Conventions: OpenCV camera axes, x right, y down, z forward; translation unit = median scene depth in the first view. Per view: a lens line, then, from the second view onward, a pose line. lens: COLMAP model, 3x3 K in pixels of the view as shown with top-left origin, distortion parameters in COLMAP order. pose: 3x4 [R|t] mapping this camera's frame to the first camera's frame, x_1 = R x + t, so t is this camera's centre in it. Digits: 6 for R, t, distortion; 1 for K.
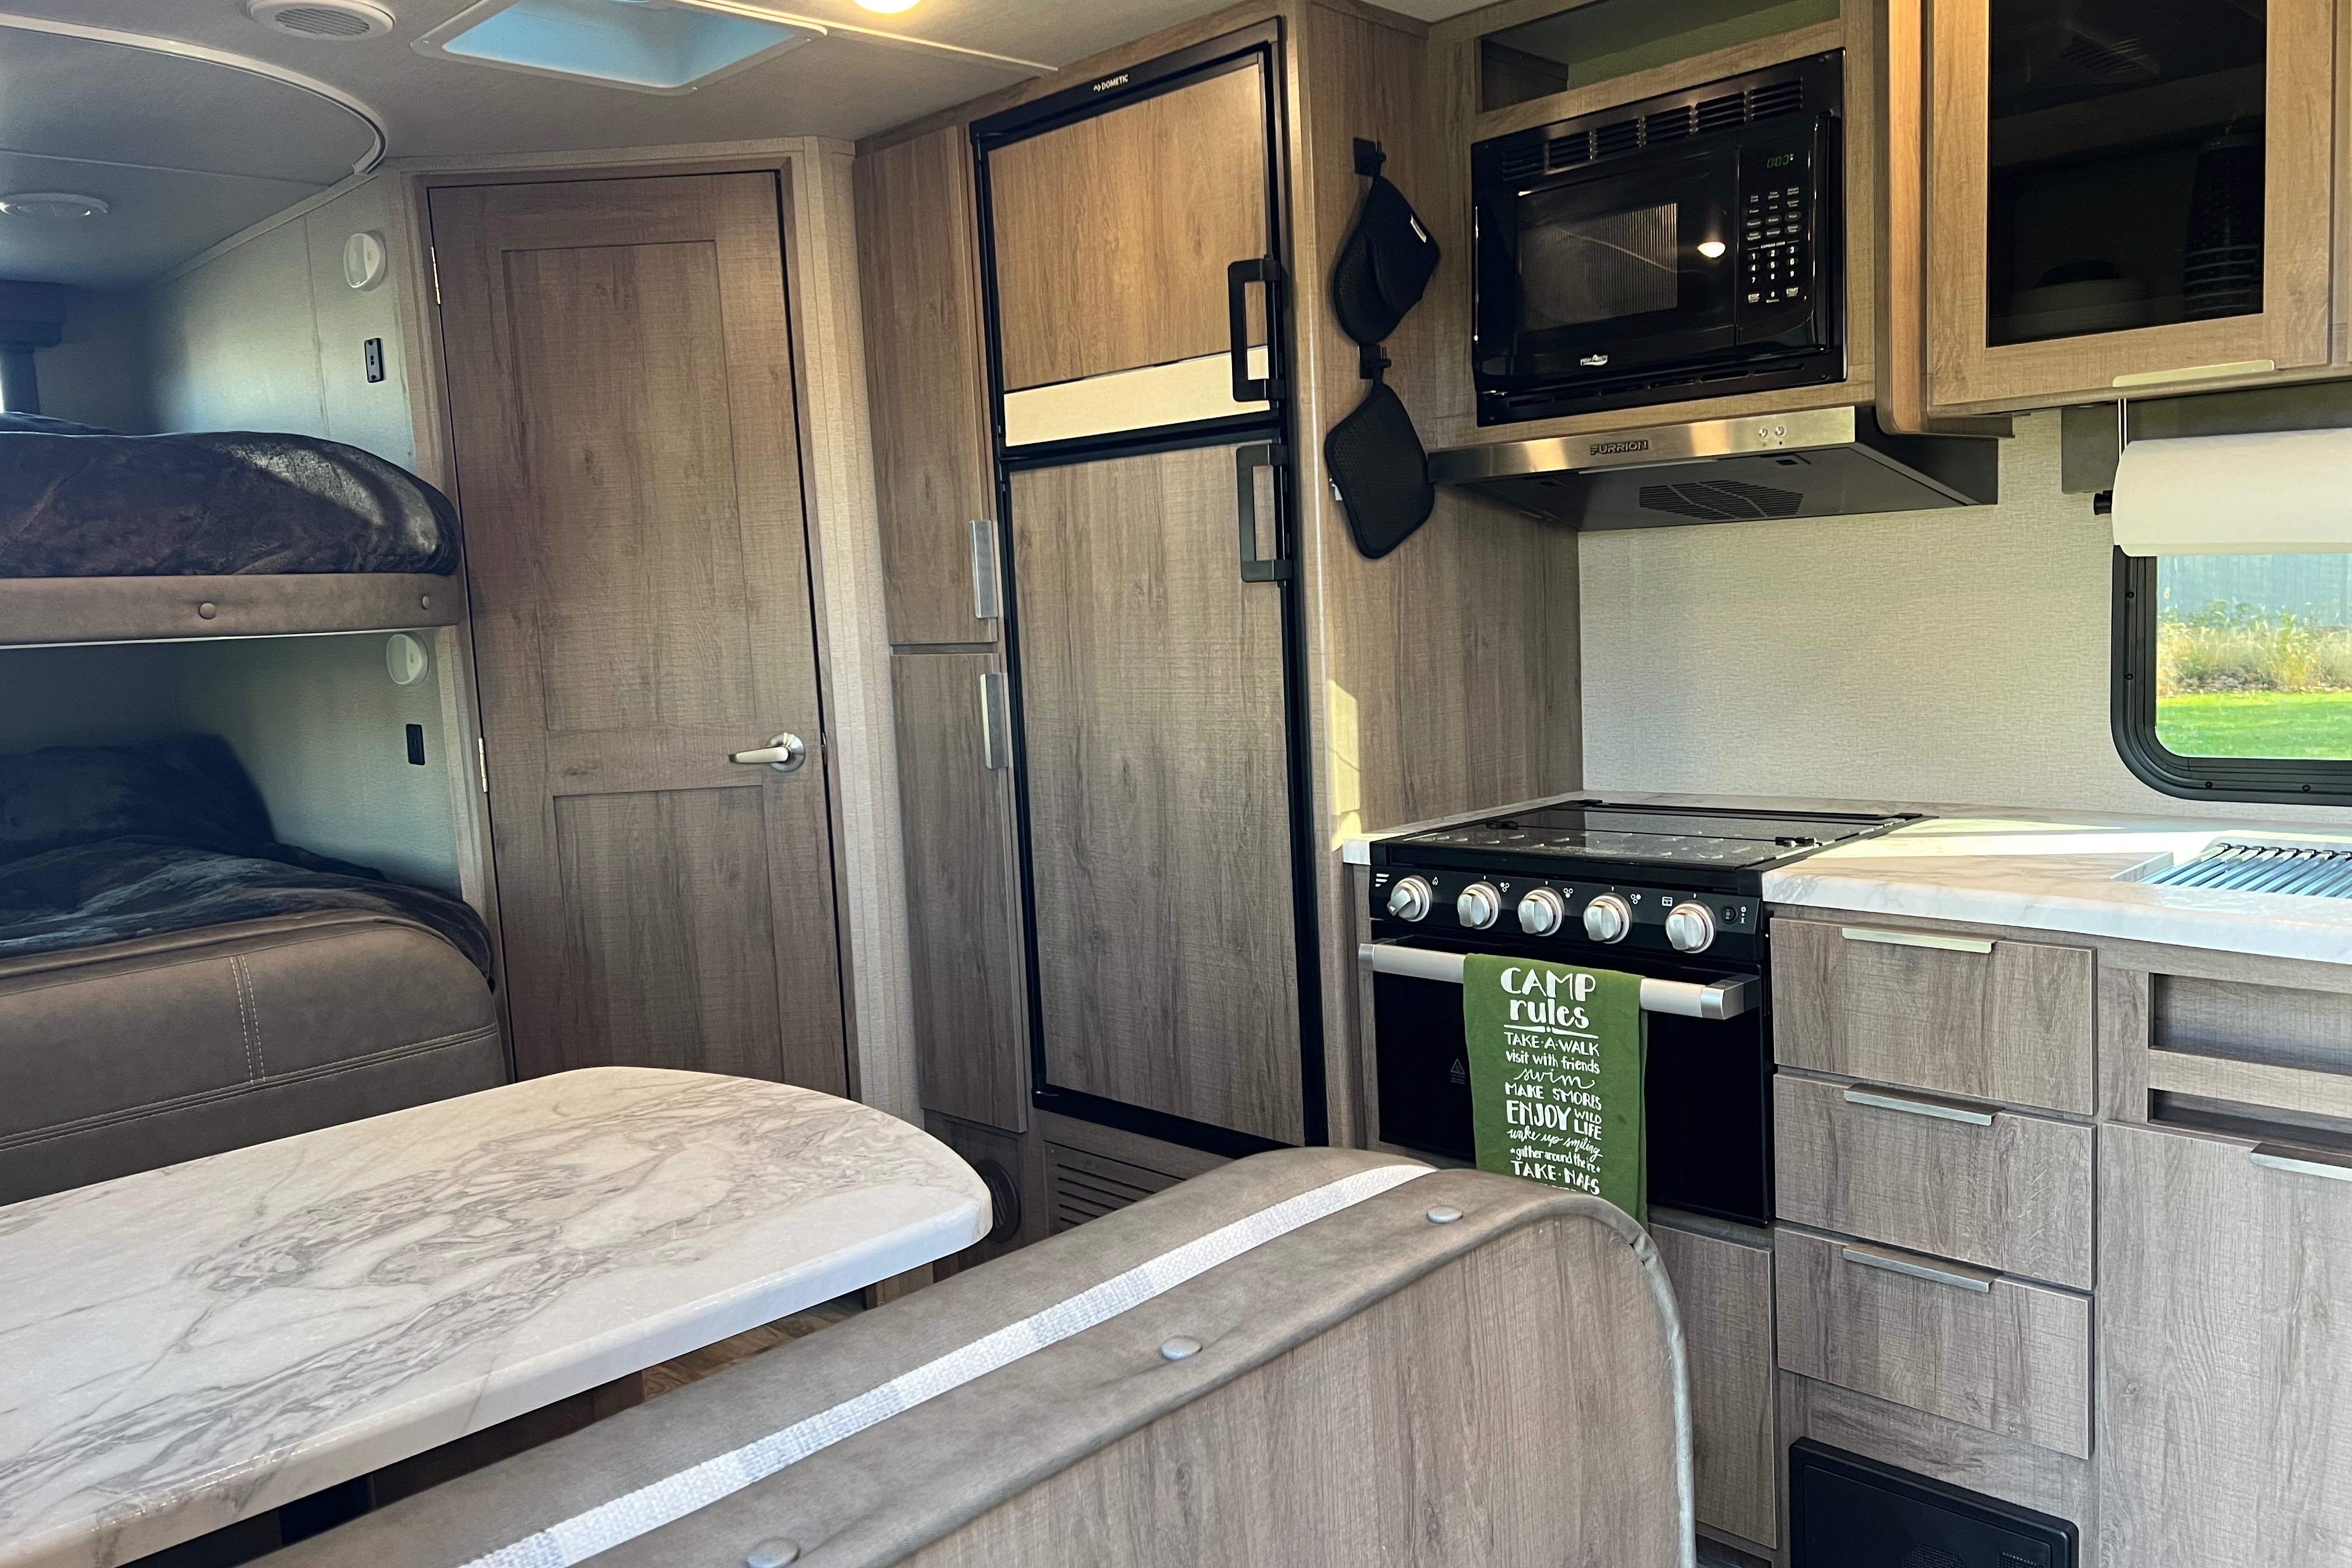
lens RADIAL K [[1820.1, 0, 1170.2], [0, 1820.1, 783.0], [0, 0, 1]] dist [0.090439, -0.061440]
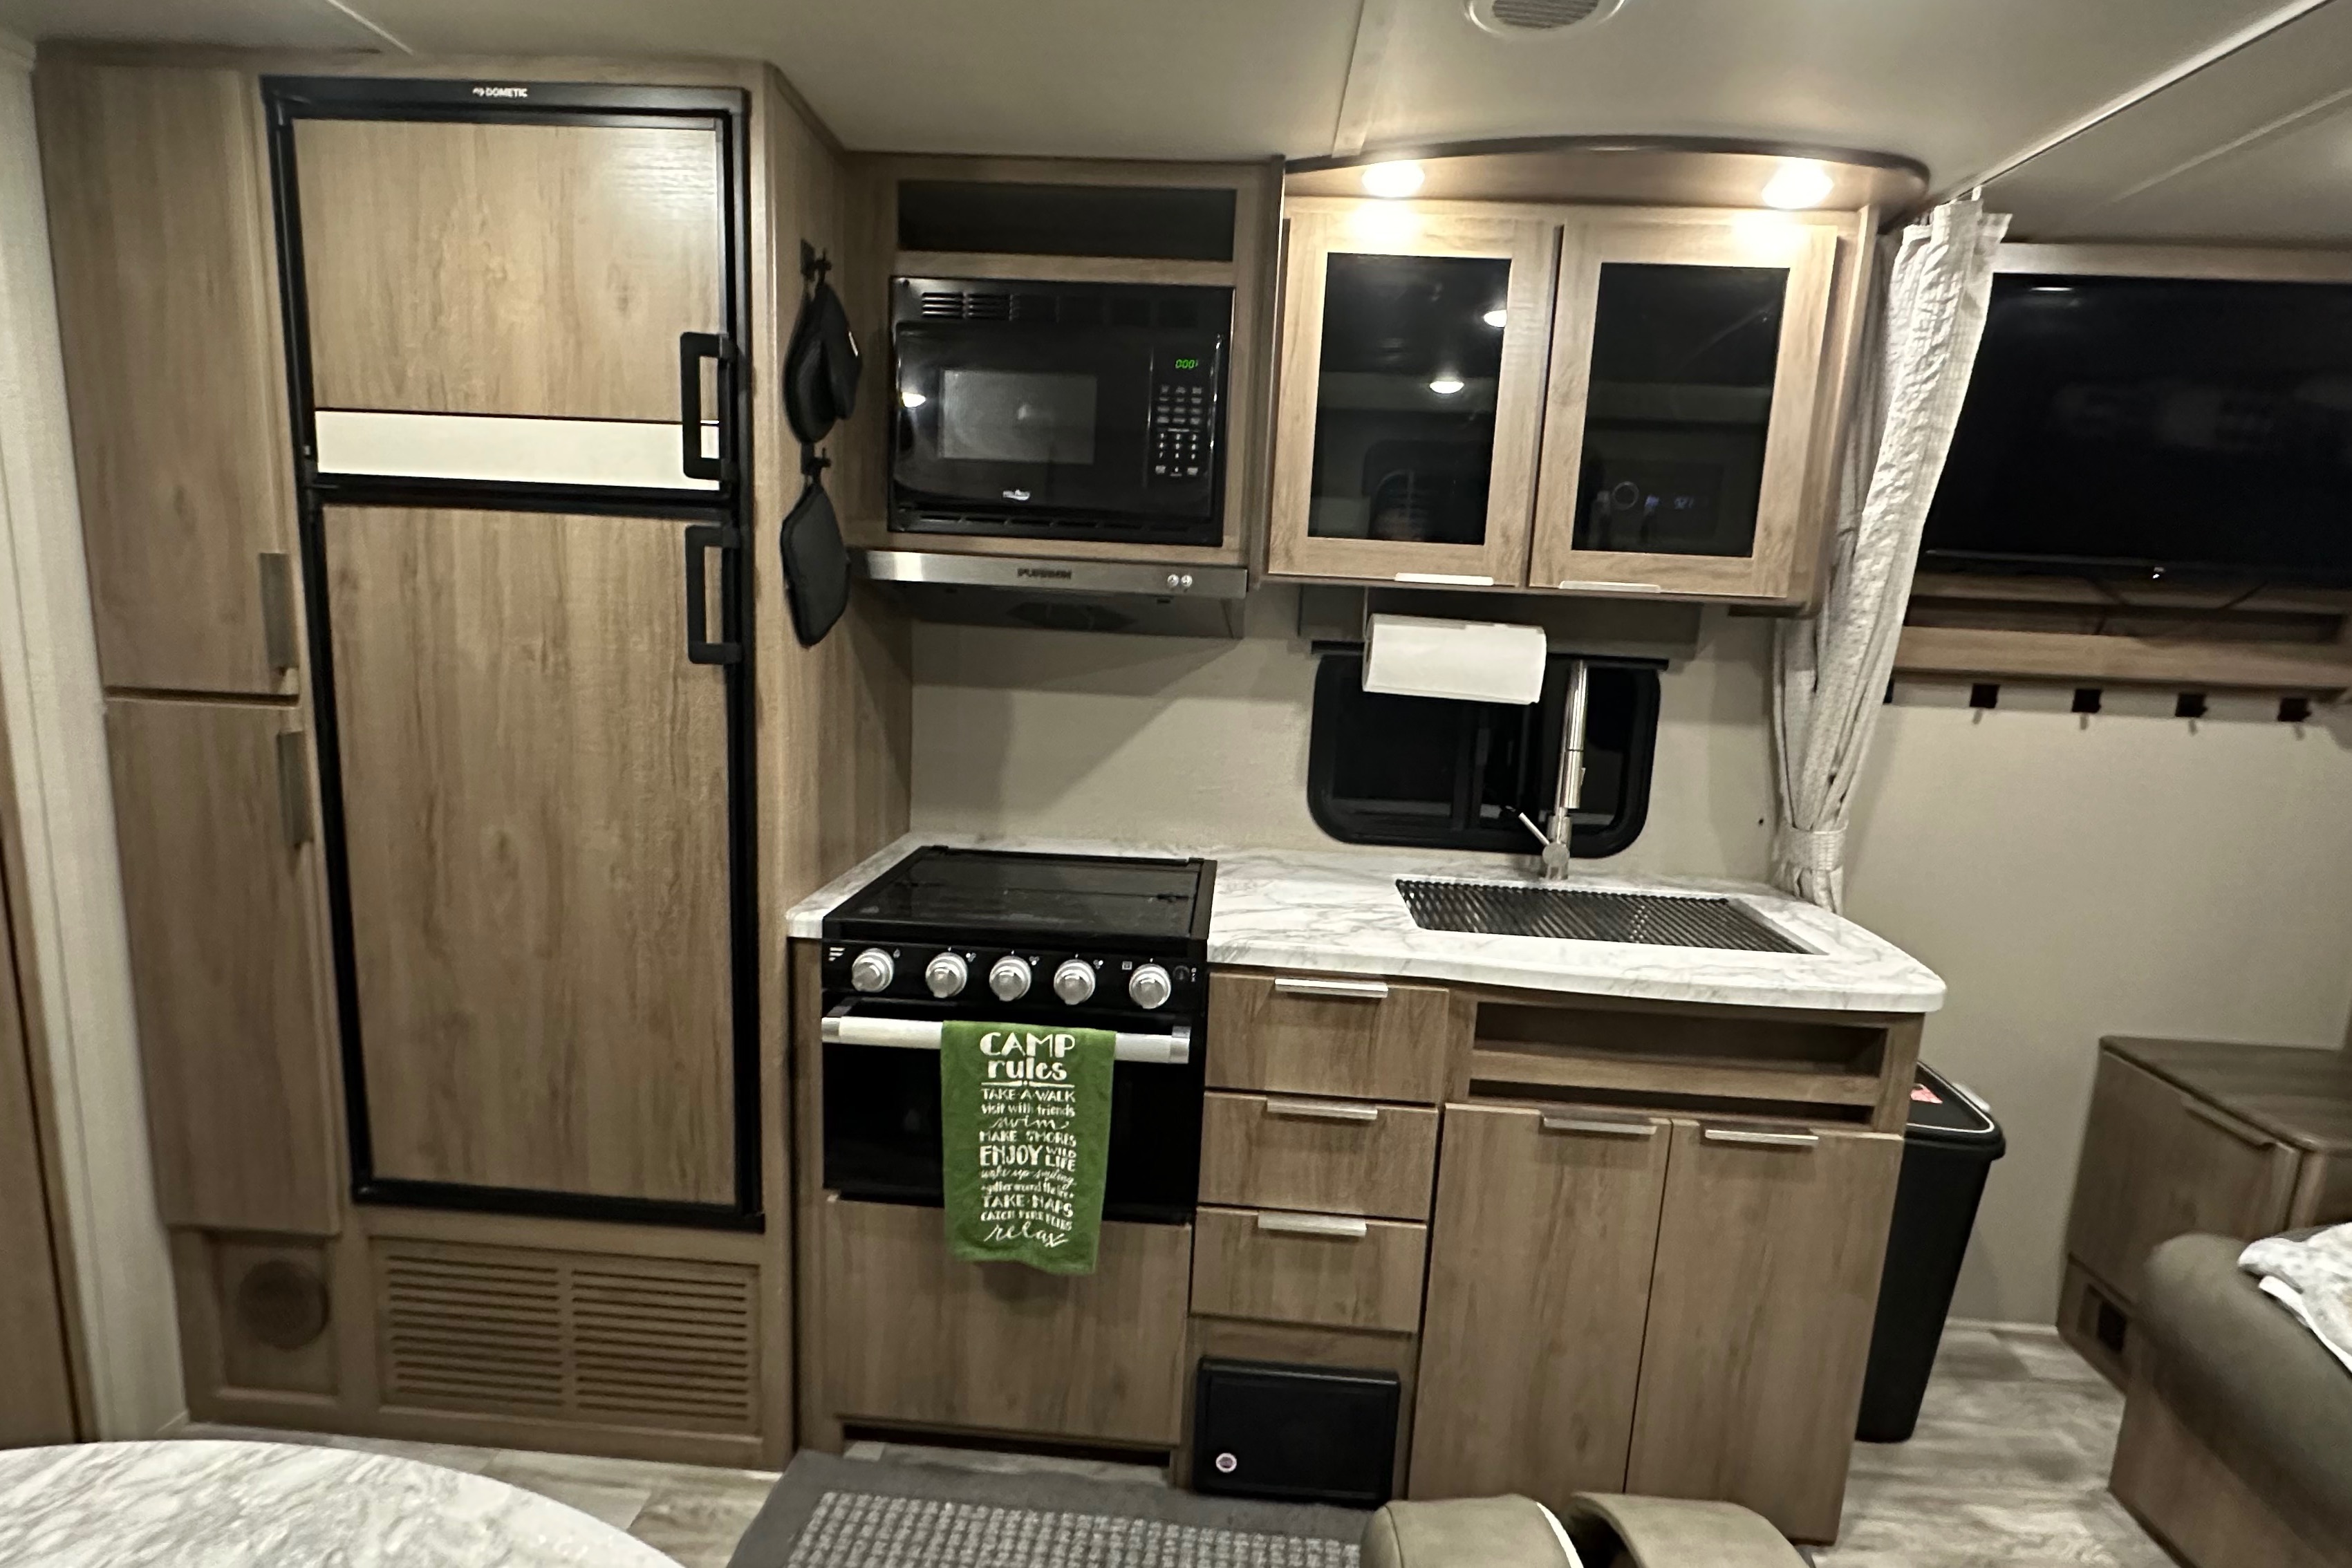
lens RADIAL K [[1124.3, 0, 1167.6], [0, 1124.3, 778.2], [0, 0, 1]] dist [0.007687, -0.000430]
pose [[0.743617, -0.021495, 0.668260, -0.161913], [-0.012151, 0.998884, 0.045652, -0.074478], [-0.668495, -0.042067, 0.742526, 0.354455]]
